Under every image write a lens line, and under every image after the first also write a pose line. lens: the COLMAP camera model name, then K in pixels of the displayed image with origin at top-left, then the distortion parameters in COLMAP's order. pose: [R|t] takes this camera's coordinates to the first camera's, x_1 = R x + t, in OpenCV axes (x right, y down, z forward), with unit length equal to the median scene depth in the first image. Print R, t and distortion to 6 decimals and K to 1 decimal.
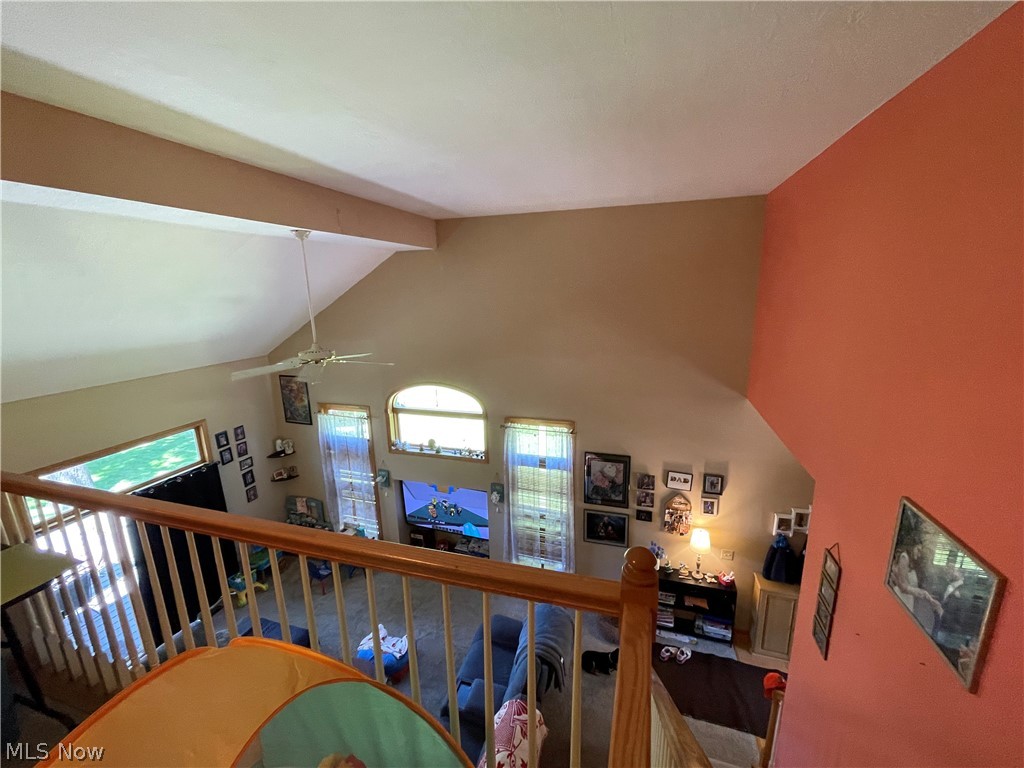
lens RADIAL K [[414.9, 0, 516.1], [0, 414.9, 383.0], [0, 0, 1]] dist [0.000397, -0.000143]
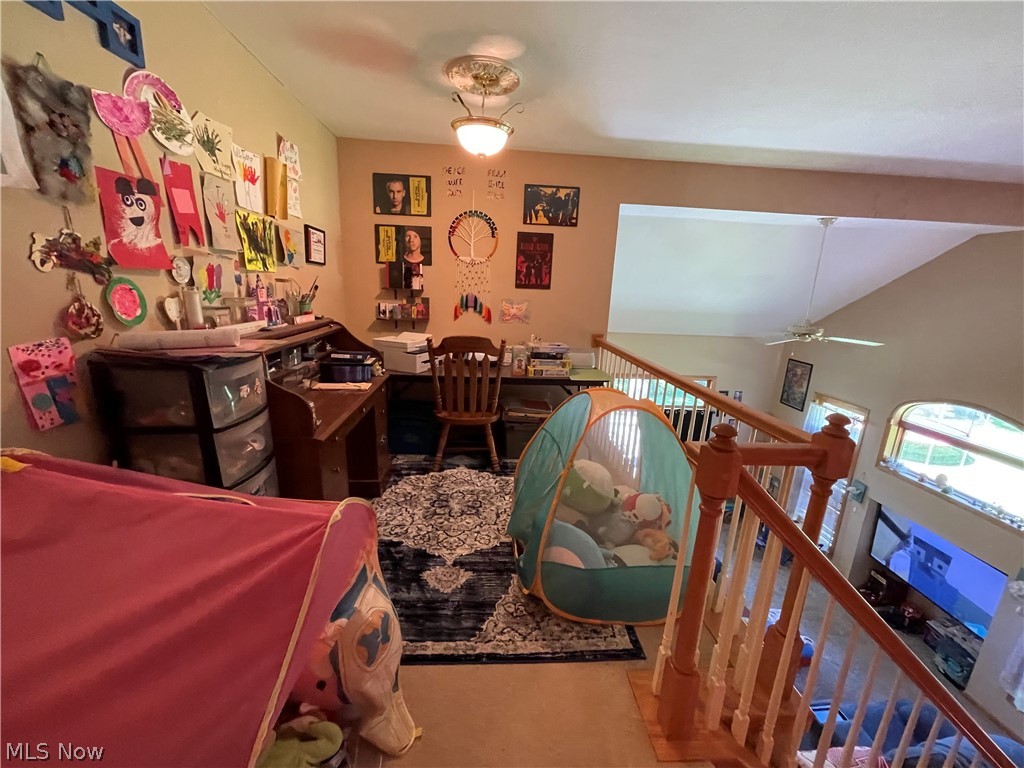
lens RADIAL K [[414.9, 0, 516.1], [0, 414.9, 383.0], [0, 0, 1]] dist [0.000397, -0.000143]
pose [[0.368022, 0.252520, -0.894870, 0.157768], [-0.254845, 0.952955, 0.164104, 0.047669], [0.894211, 0.167659, 0.415062, -0.077872]]
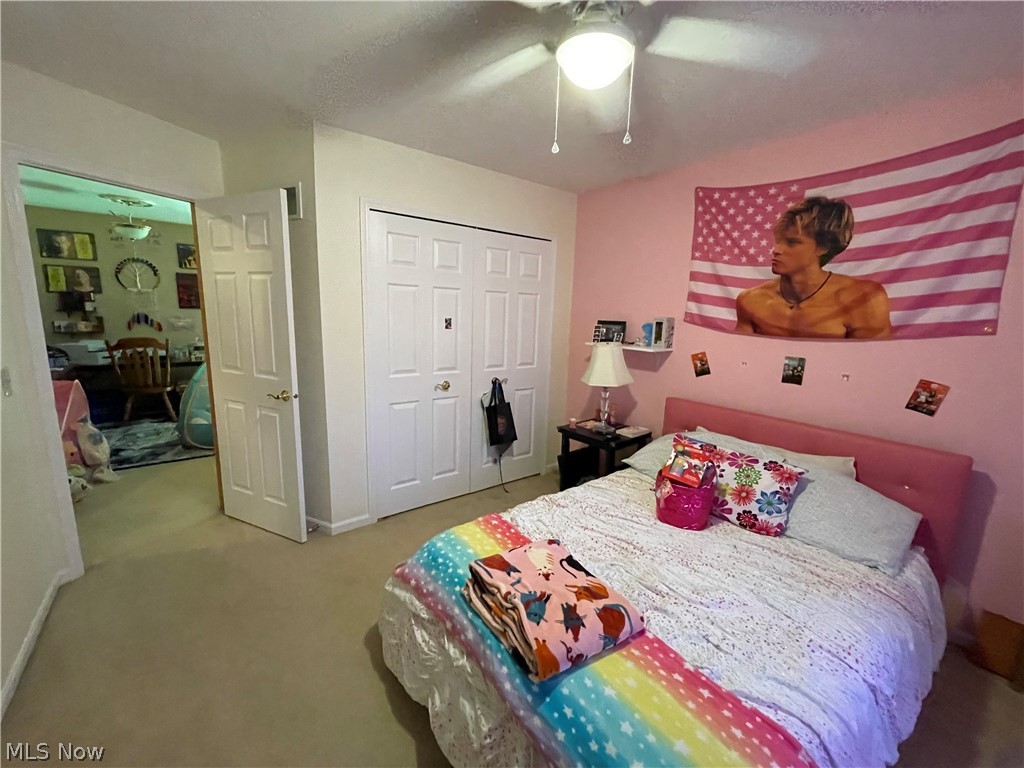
lens RADIAL K [[414.9, 0, 516.1], [0, 414.9, 383.0], [0, 0, 1]] dist [0.000397, -0.000143]
pose [[0.821639, 0.139915, -0.552570, 0.746272], [-0.171124, 0.985237, -0.004982, 0.055002], [0.543715, 0.098651, 0.833452, -0.200492]]
